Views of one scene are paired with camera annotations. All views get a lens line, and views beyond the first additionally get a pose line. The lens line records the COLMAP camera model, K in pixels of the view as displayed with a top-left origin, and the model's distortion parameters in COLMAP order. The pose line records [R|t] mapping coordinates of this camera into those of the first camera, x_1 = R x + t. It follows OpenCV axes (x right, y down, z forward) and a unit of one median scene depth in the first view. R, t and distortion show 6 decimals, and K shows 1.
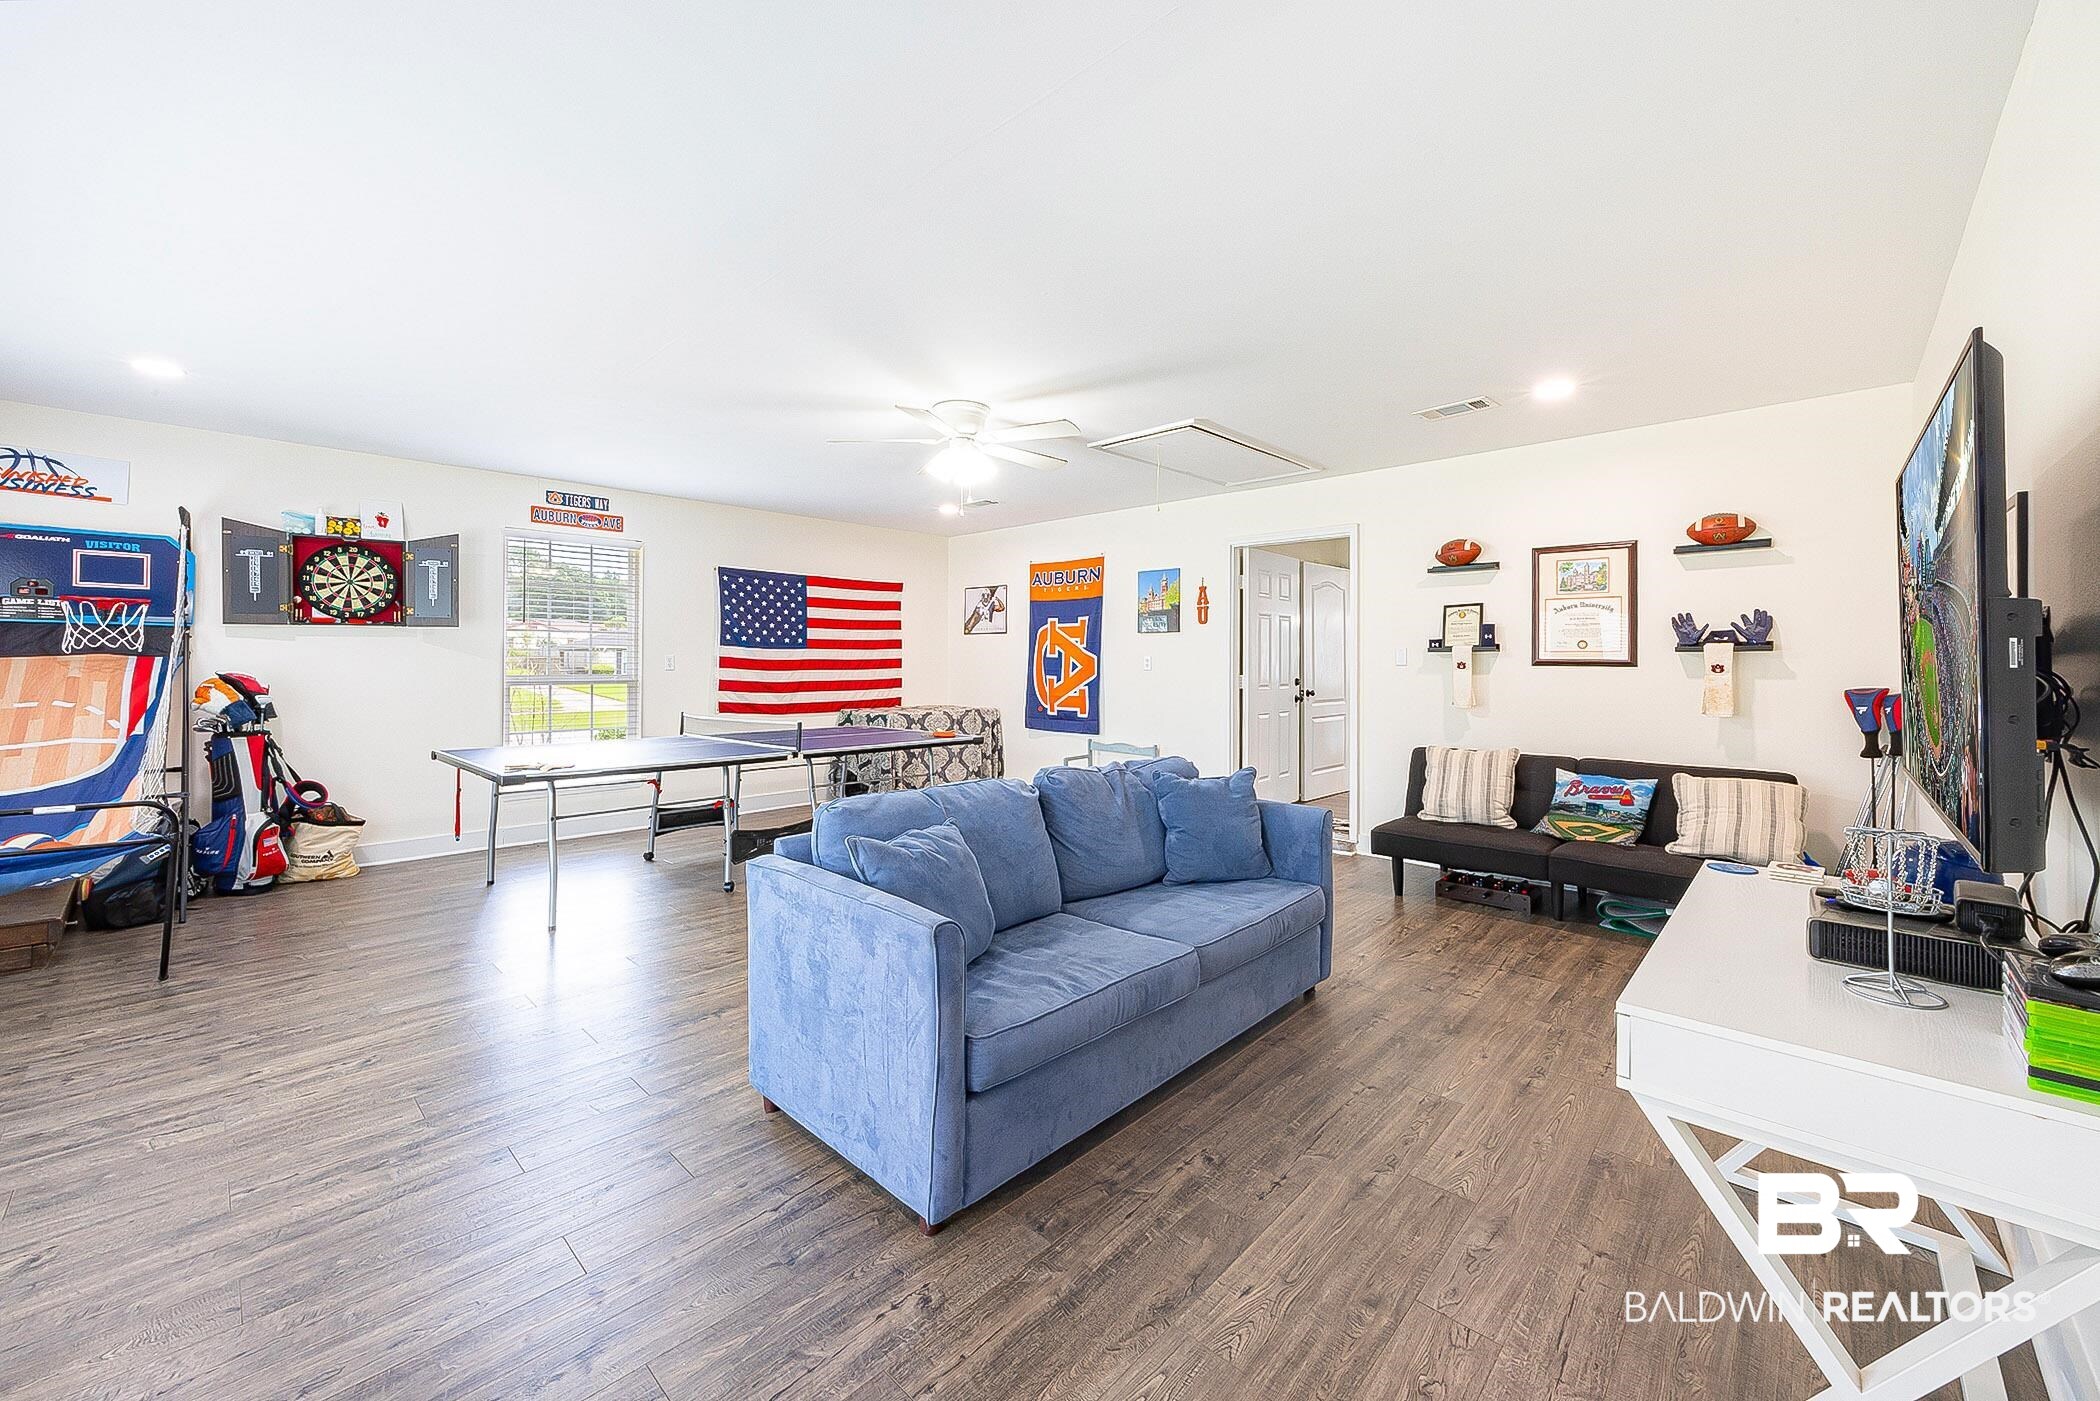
lens RADIAL K [[825.9, 0, 1045.3], [0, 825.9, 660.7], [0, 0, 1]] dist [-0.013152, -0.000515]
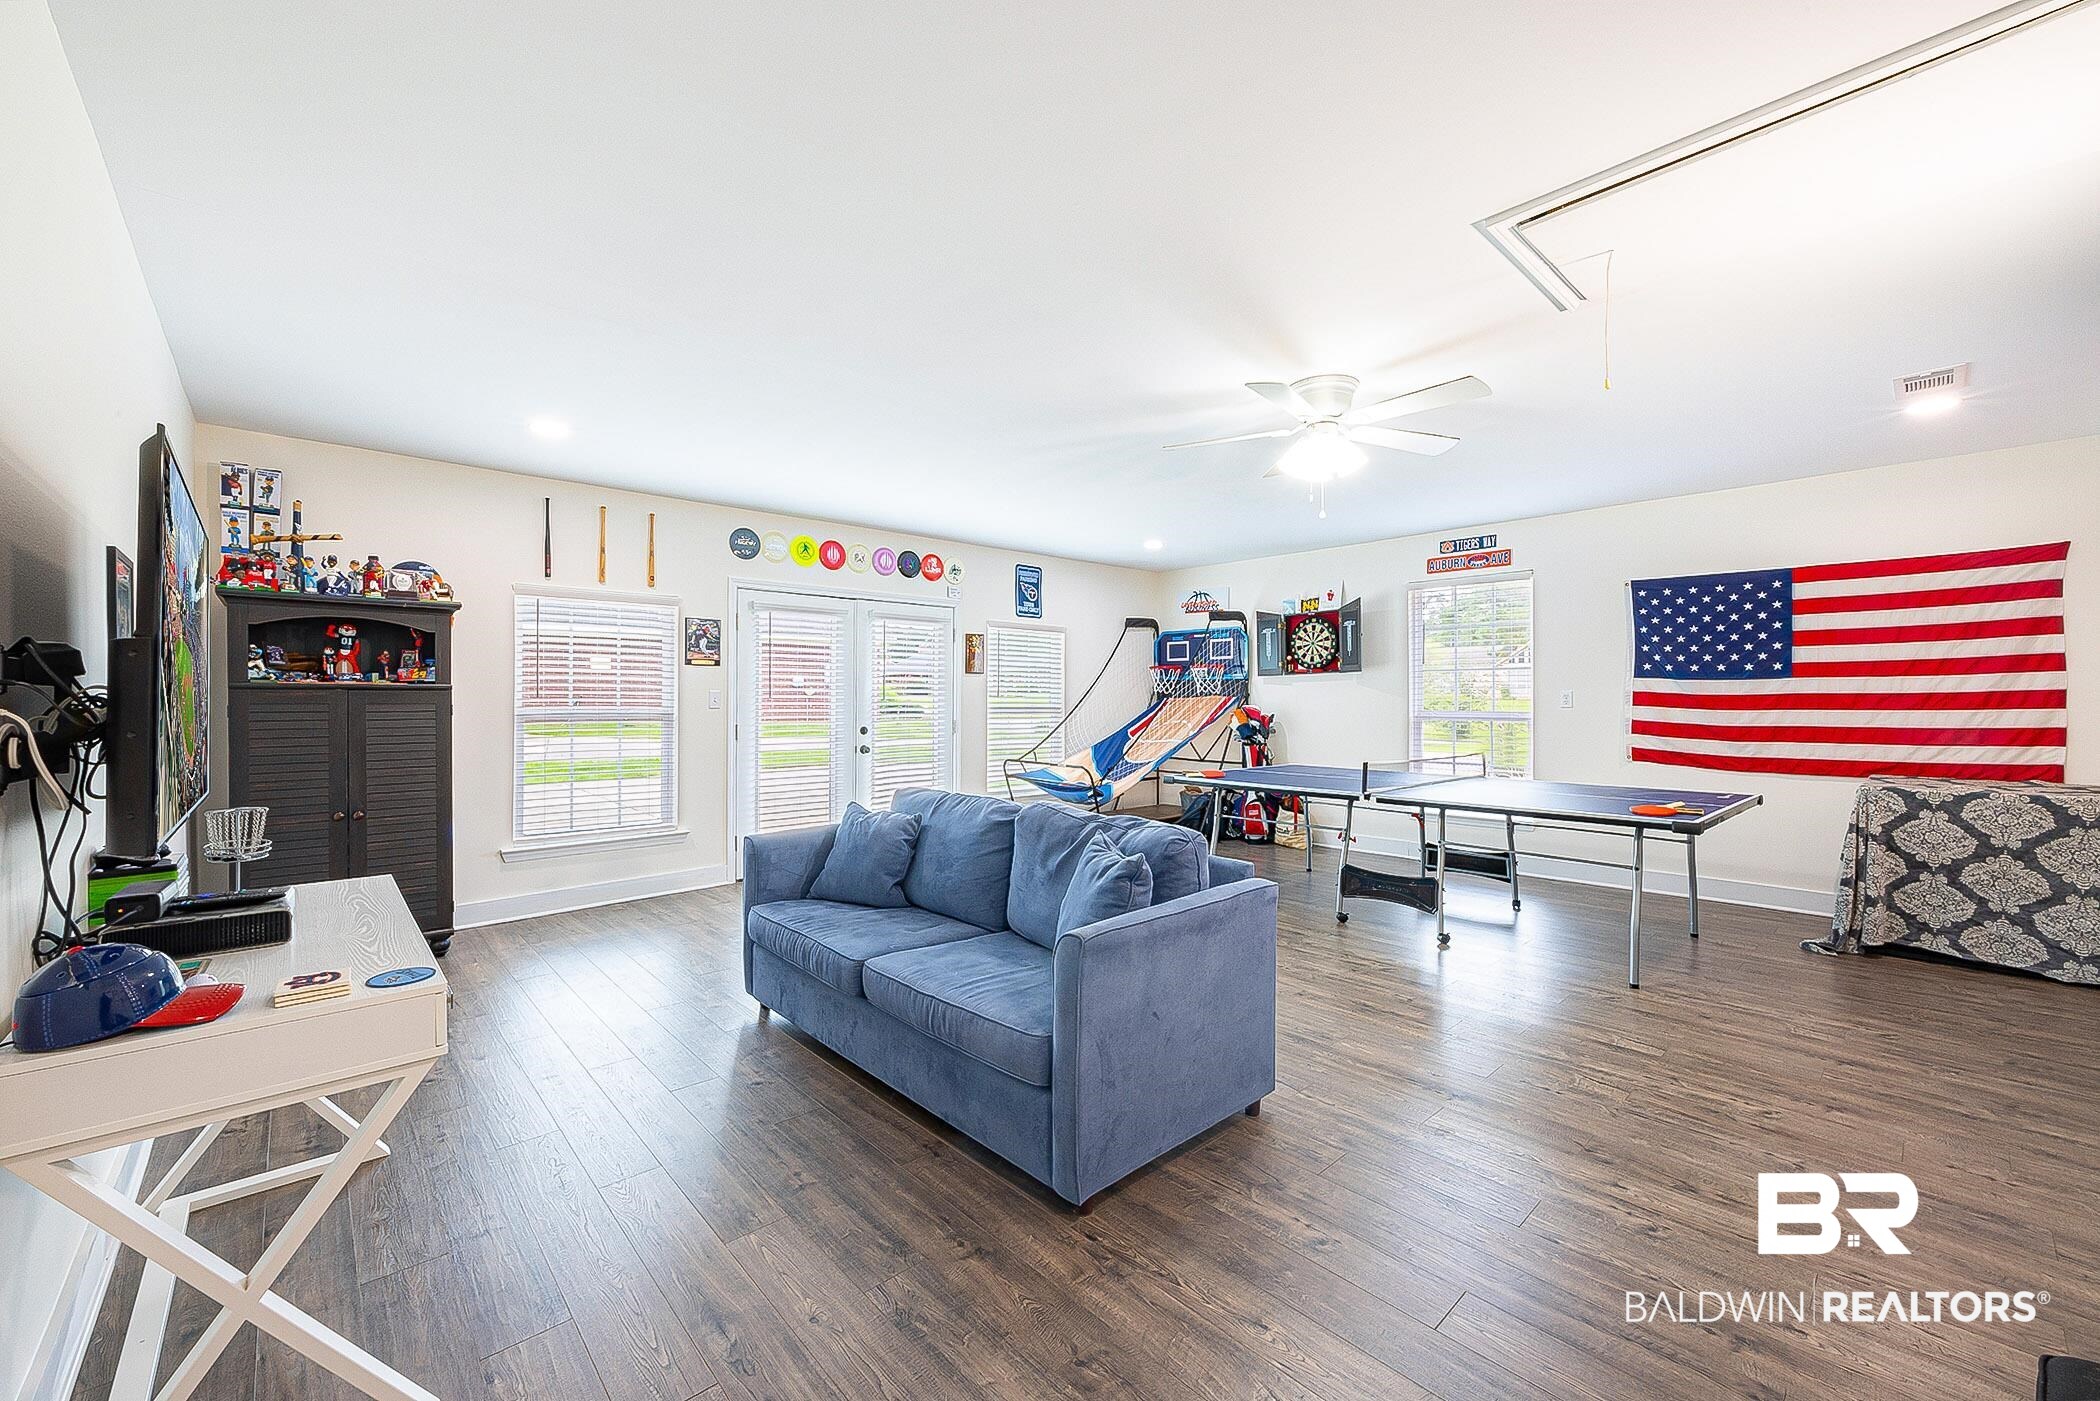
lens RADIAL K [[829.0, 0, 1050.0], [0, 829.0, 700.5], [0, 0, 1]] dist [0.001117, 0.000032]
pose [[-0.070944, -0.002330, -0.997478, 0.509722], [0.004288, 0.999987, -0.002641, 0.003796], [0.997471, -0.004465, -0.070933, 0.539239]]
